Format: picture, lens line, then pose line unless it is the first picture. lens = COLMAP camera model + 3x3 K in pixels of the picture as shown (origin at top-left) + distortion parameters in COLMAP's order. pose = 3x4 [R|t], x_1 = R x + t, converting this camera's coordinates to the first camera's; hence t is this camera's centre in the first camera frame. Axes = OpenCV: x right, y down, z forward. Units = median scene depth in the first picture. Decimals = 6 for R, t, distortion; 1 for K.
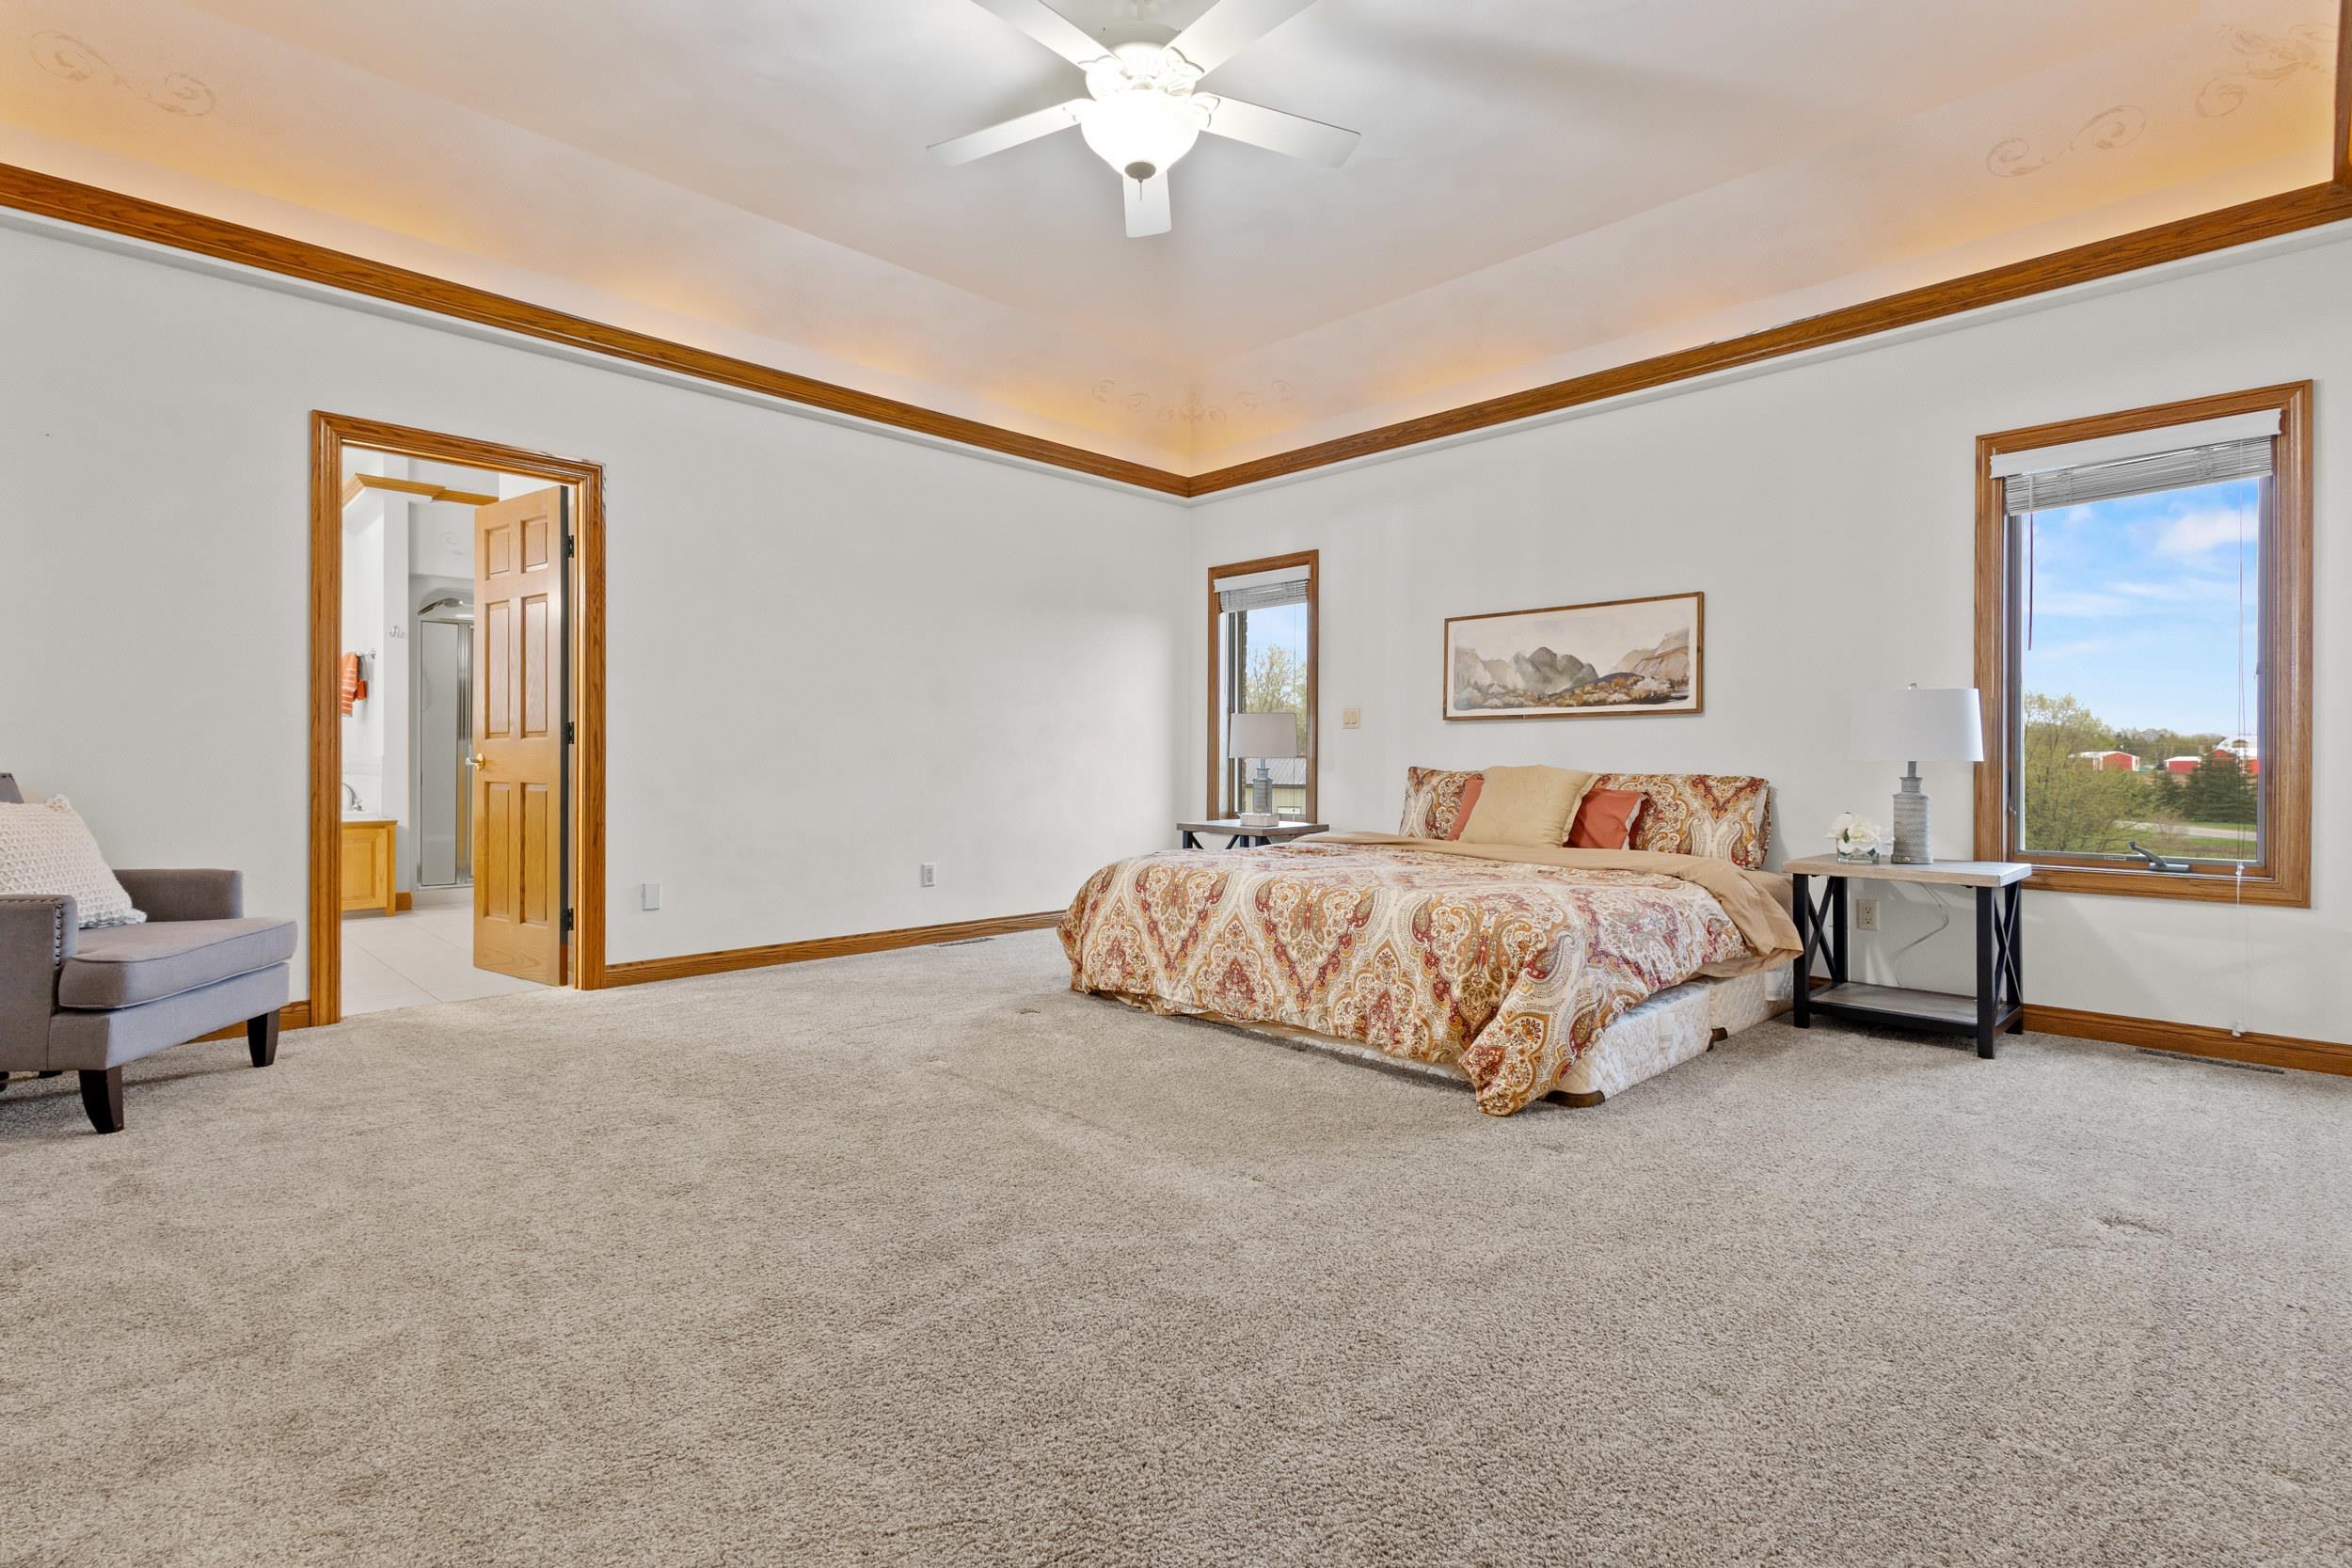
lens RADIAL K [[1085.4, 0, 1162.5], [0, 1085.4, 787.1], [0, 0, 1]] dist [0.010799, -0.001654]
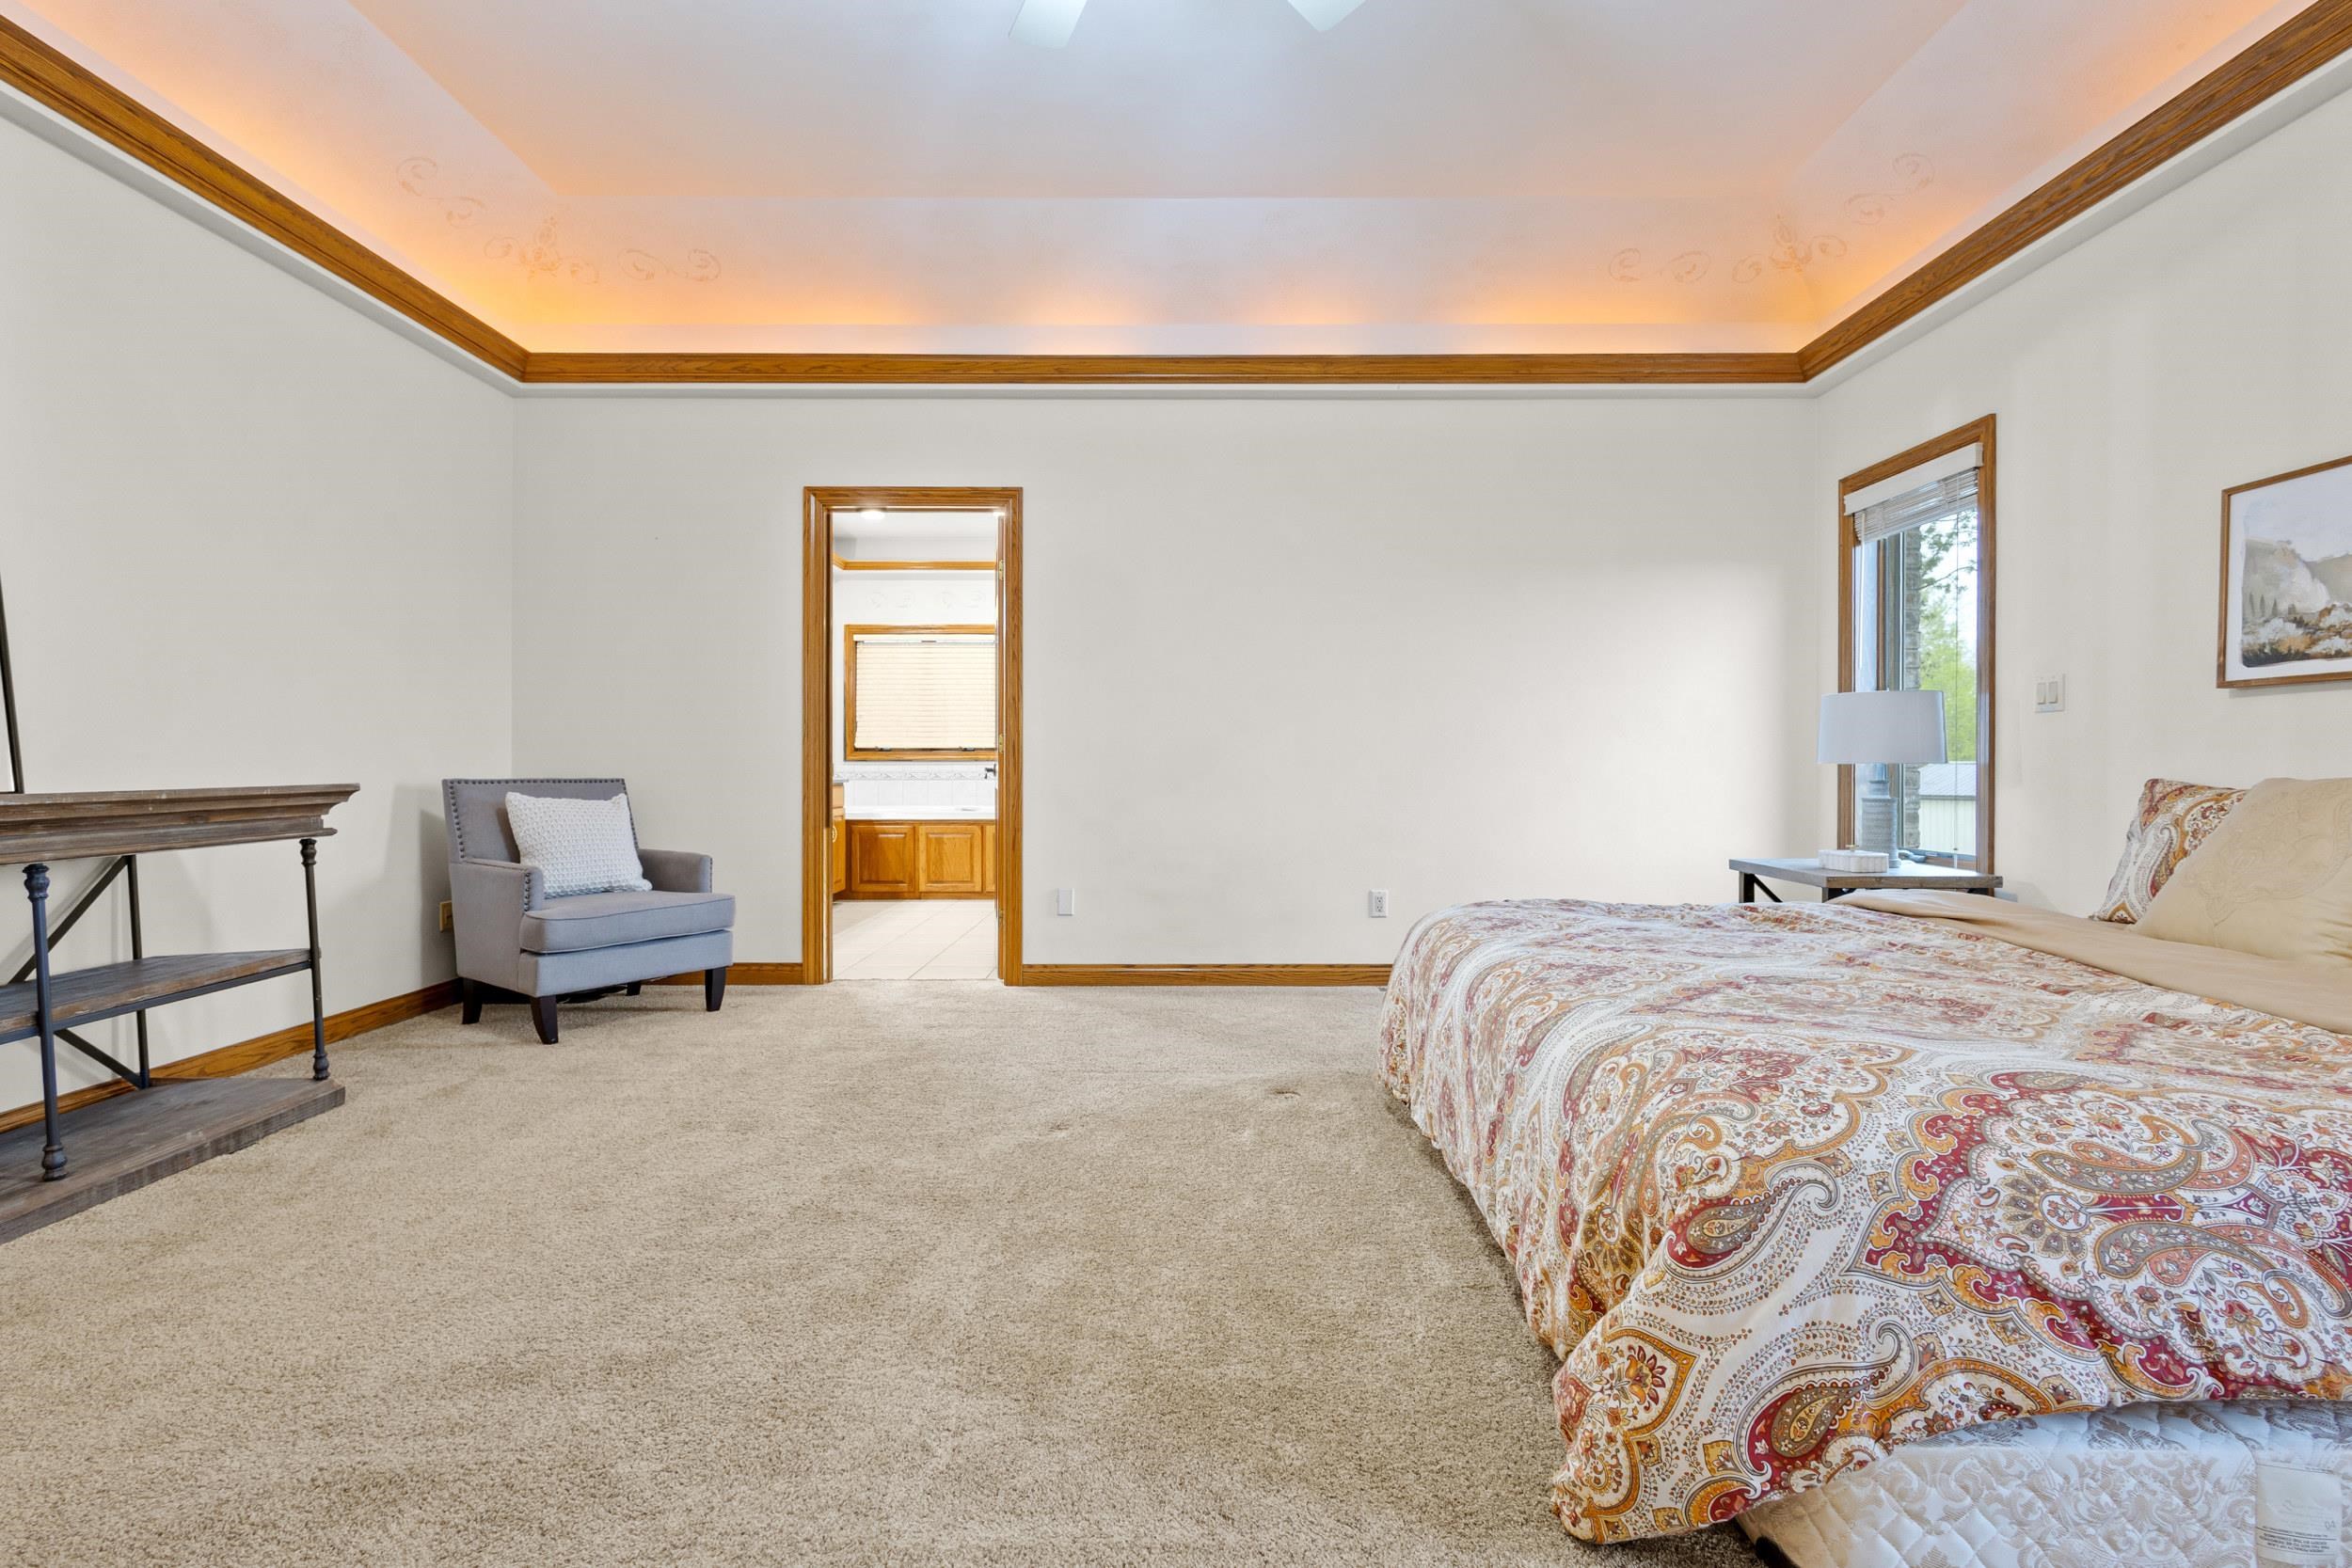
lens RADIAL K [[1085.4, 0, 1162.5], [0, 1085.4, 787.1], [0, 0, 1]] dist [0.010799, -0.001654]
pose [[0.715337, 0.010079, -0.698707, 0.443112], [-0.016119, 0.999868, -0.002080, -0.010001], [0.698593, 0.012750, 0.715405, 0.475718]]
